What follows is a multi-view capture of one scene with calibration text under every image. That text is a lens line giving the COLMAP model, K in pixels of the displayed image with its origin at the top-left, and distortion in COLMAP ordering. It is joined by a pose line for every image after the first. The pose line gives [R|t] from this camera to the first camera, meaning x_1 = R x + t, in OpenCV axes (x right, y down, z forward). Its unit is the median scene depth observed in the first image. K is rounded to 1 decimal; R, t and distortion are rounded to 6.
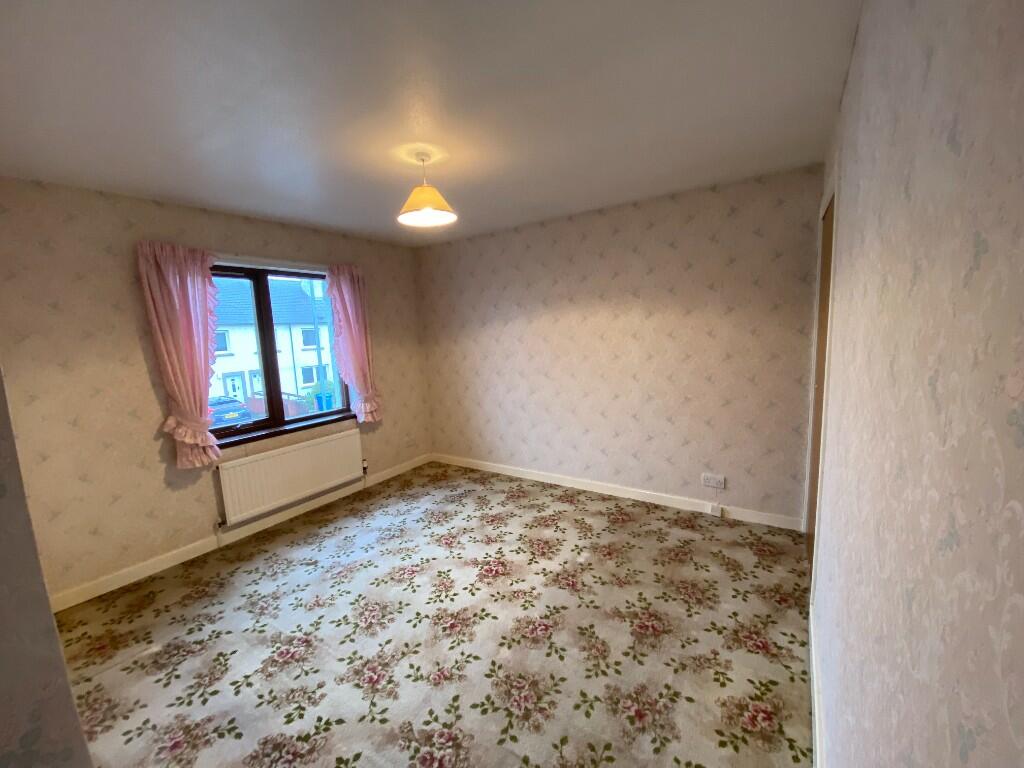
lens RADIAL K [[406.0, 0, 512.0], [0, 406.0, 384.0], [0, 0, 1]] dist [0.022463, -0.019894]
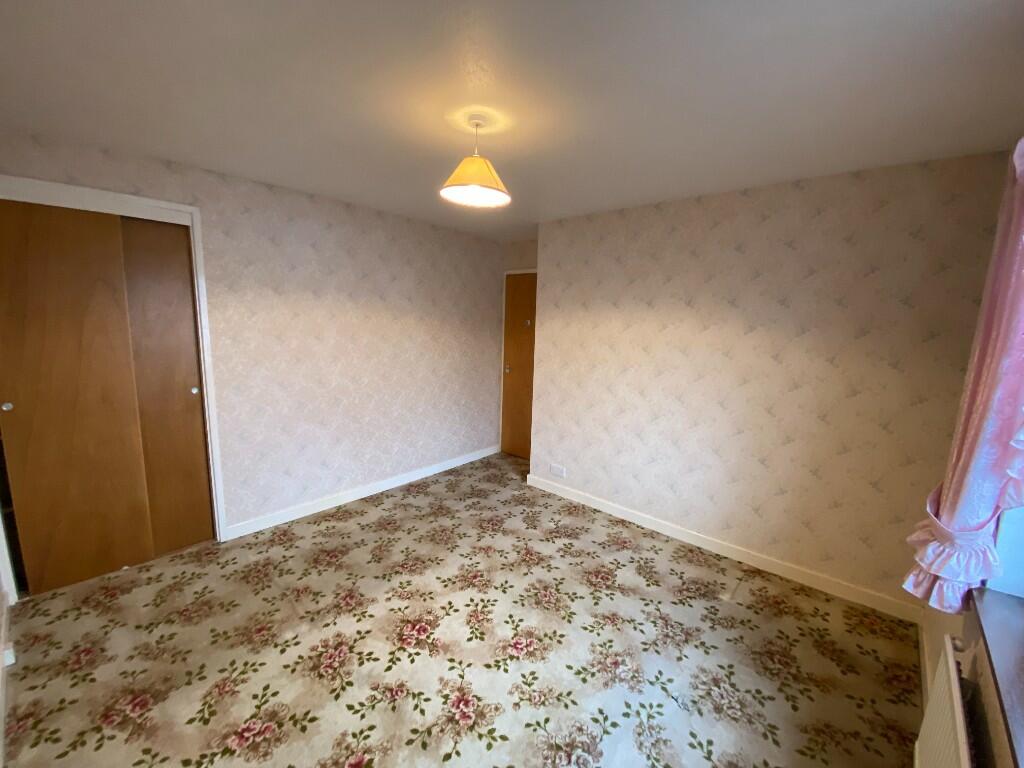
lens RADIAL K [[406.0, 0, 512.0], [0, 406.0, 384.0], [0, 0, 1]] dist [0.022463, -0.019894]
pose [[-0.988915, -0.008024, 0.148268, -0.390987], [0.034209, 0.959365, 0.280088, -0.258252], [-0.144491, 0.282055, -0.948455, 1.798545]]
